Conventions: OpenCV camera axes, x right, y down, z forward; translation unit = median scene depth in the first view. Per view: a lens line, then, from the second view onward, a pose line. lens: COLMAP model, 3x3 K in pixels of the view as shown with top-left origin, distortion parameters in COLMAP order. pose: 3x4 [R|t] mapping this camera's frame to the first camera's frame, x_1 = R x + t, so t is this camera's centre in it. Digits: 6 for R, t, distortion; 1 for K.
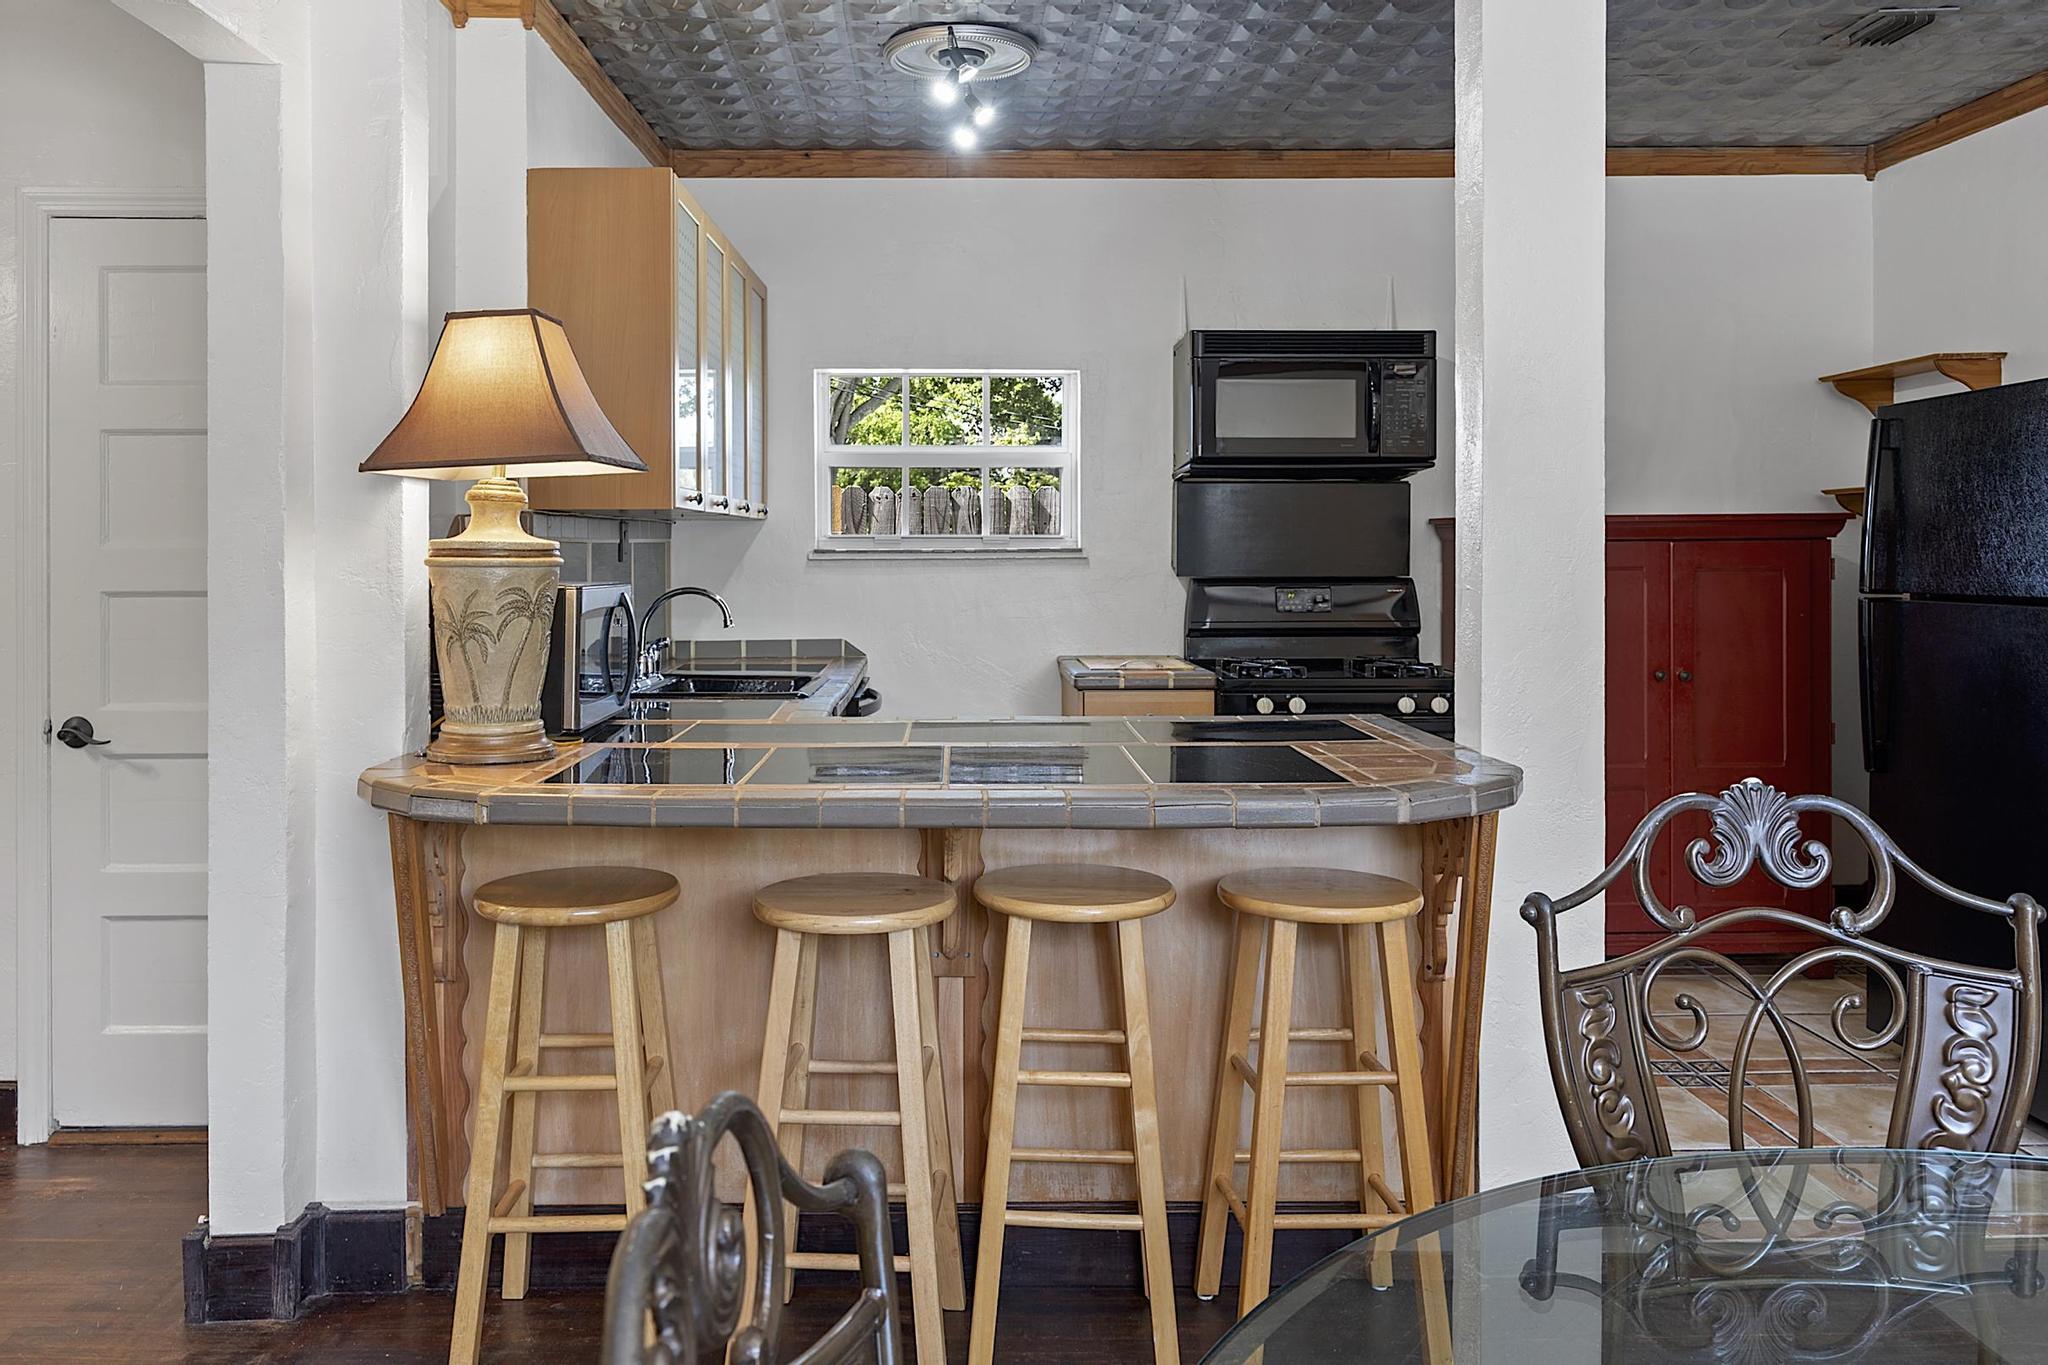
lens RADIAL K [[1503.5, 0, 952.9], [0, 1503.5, 546.9], [0, 0, 1]] dist [-0.000033, -0.003869]
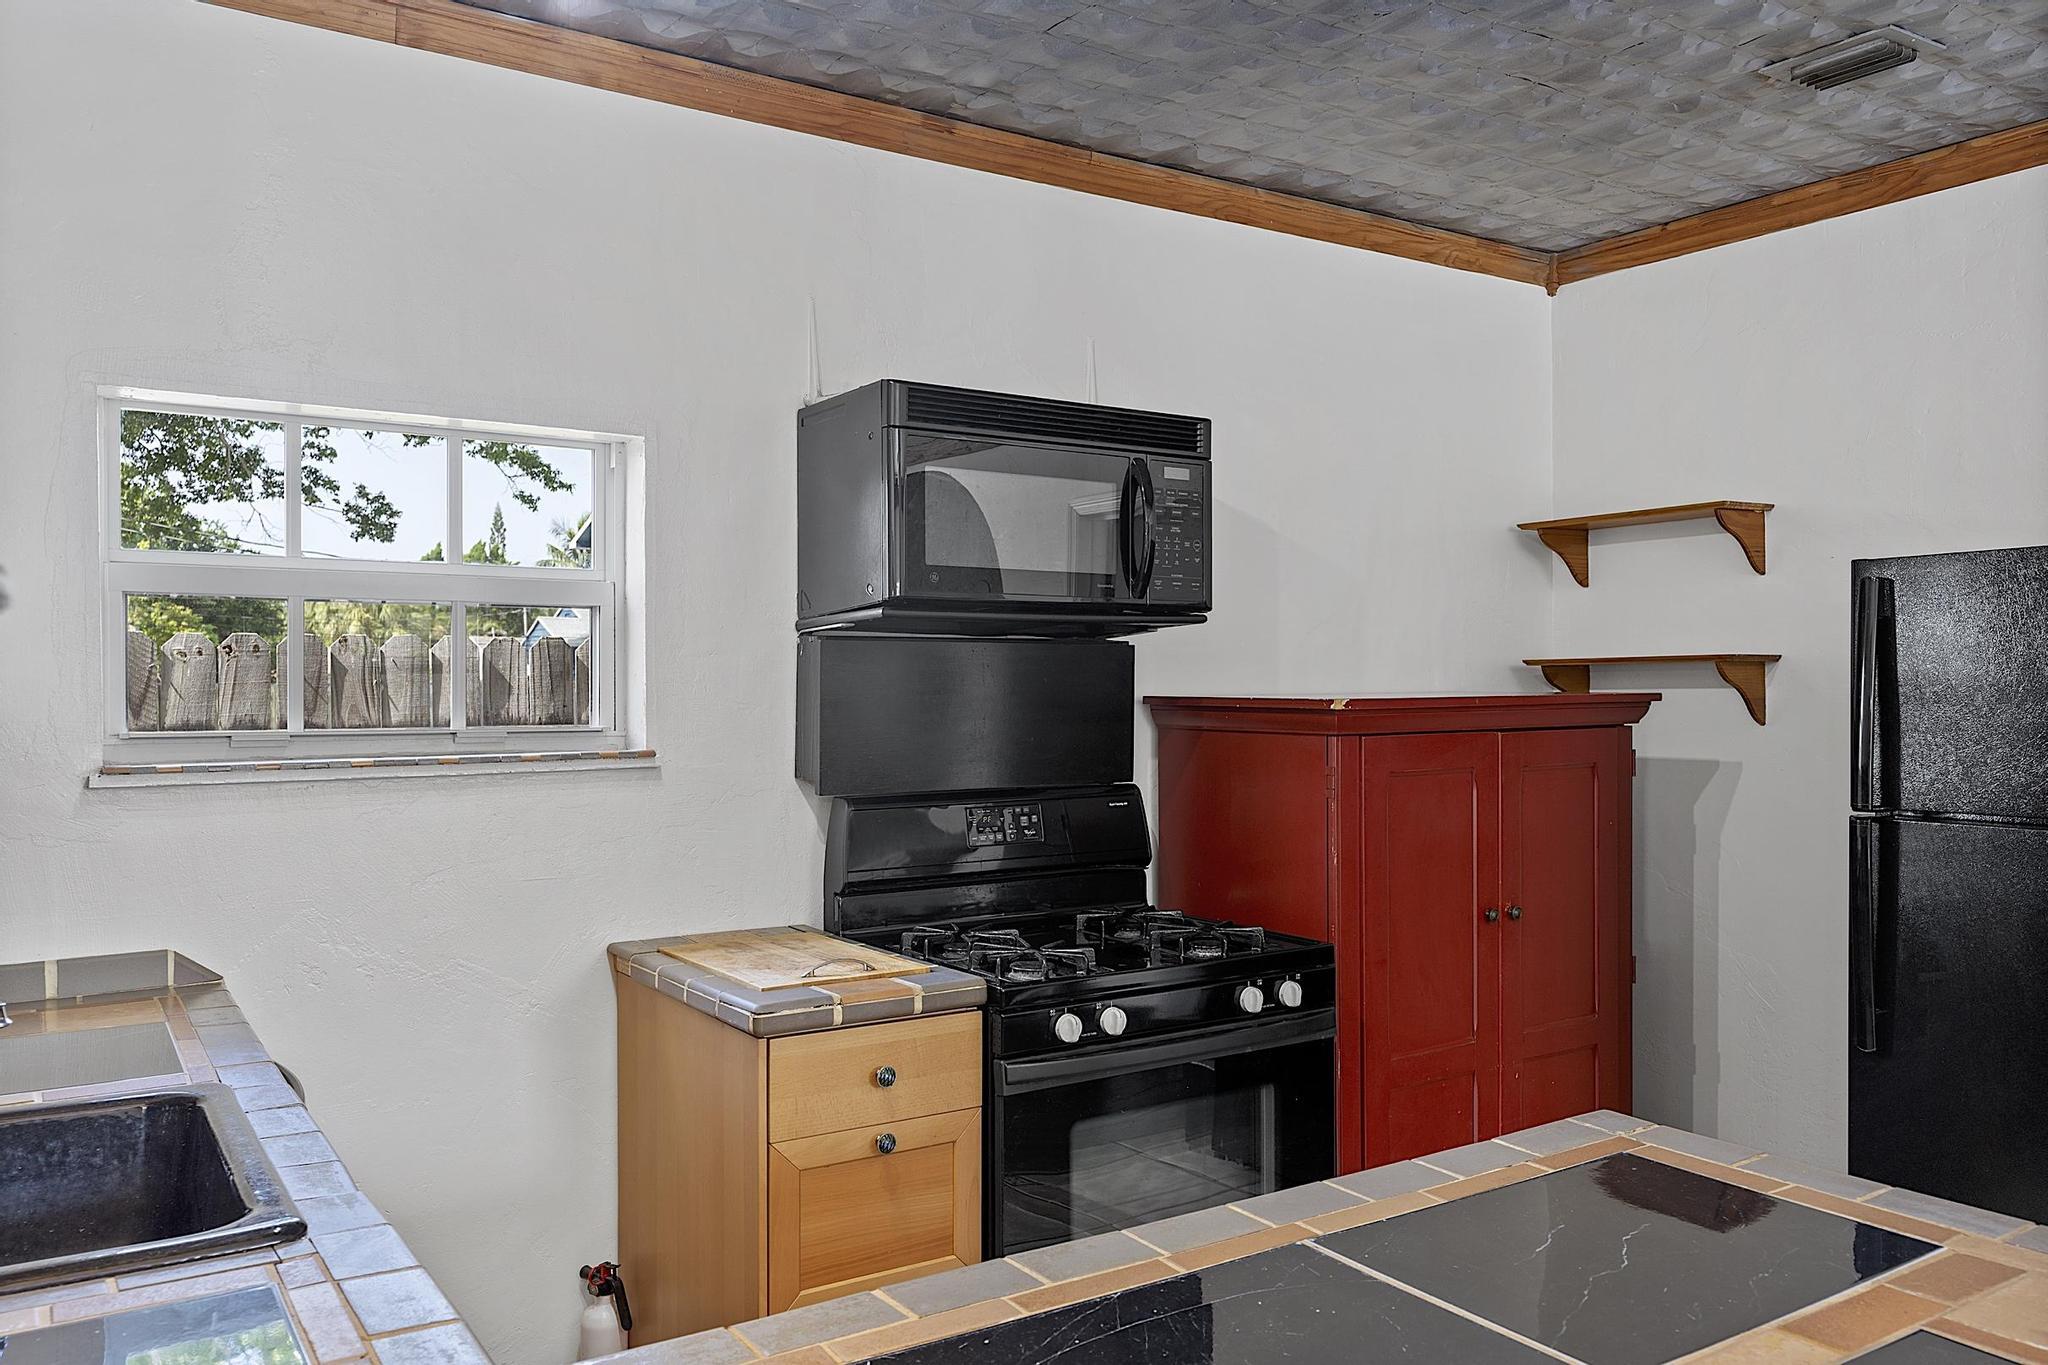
lens RADIAL K [[1536.7, 0, 1025.7], [0, 1536.7, 688.9], [0, 0, 1]] dist [-0.007330, -0.002544]
pose [[0.832791, -0.001981, 0.553584, -0.123540], [0.001993, 0.999998, 0.000581, -0.023659], [-0.553584, 0.000619, 0.832793, 0.464925]]
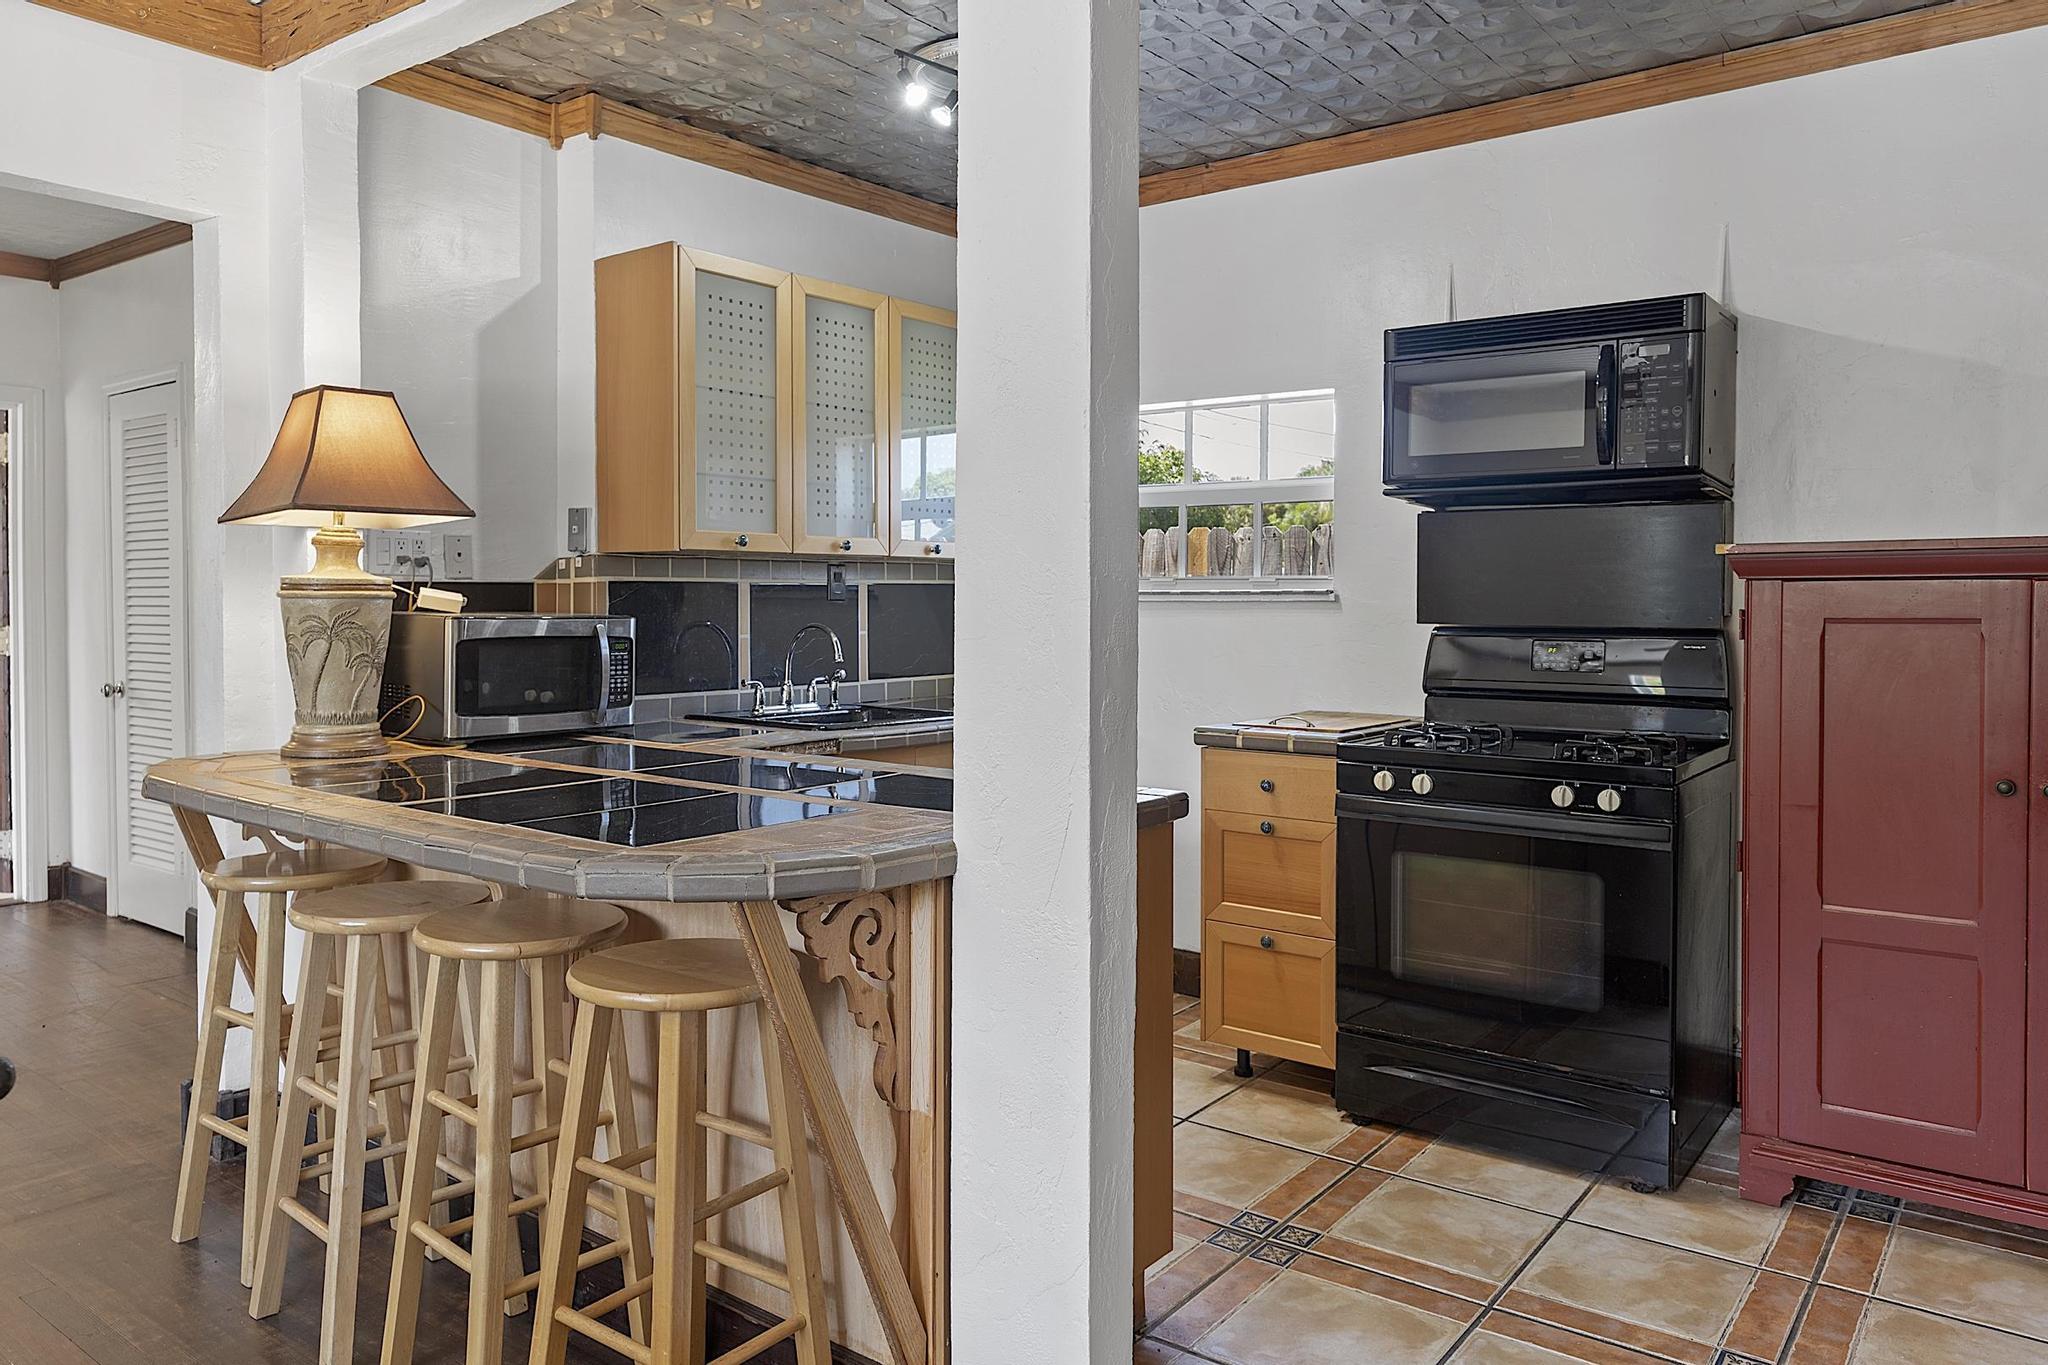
lens RADIAL K [[1408.7, 0, 1015.4], [0, 1408.7, 619.3], [0, 0, 1]] dist [0.014478, -0.001055]
pose [[0.793883, 0.014850, -0.607889, 0.465992], [-0.005543, 0.999837, 0.017186, 0.005082], [0.608045, -0.010274, 0.793836, 0.242505]]
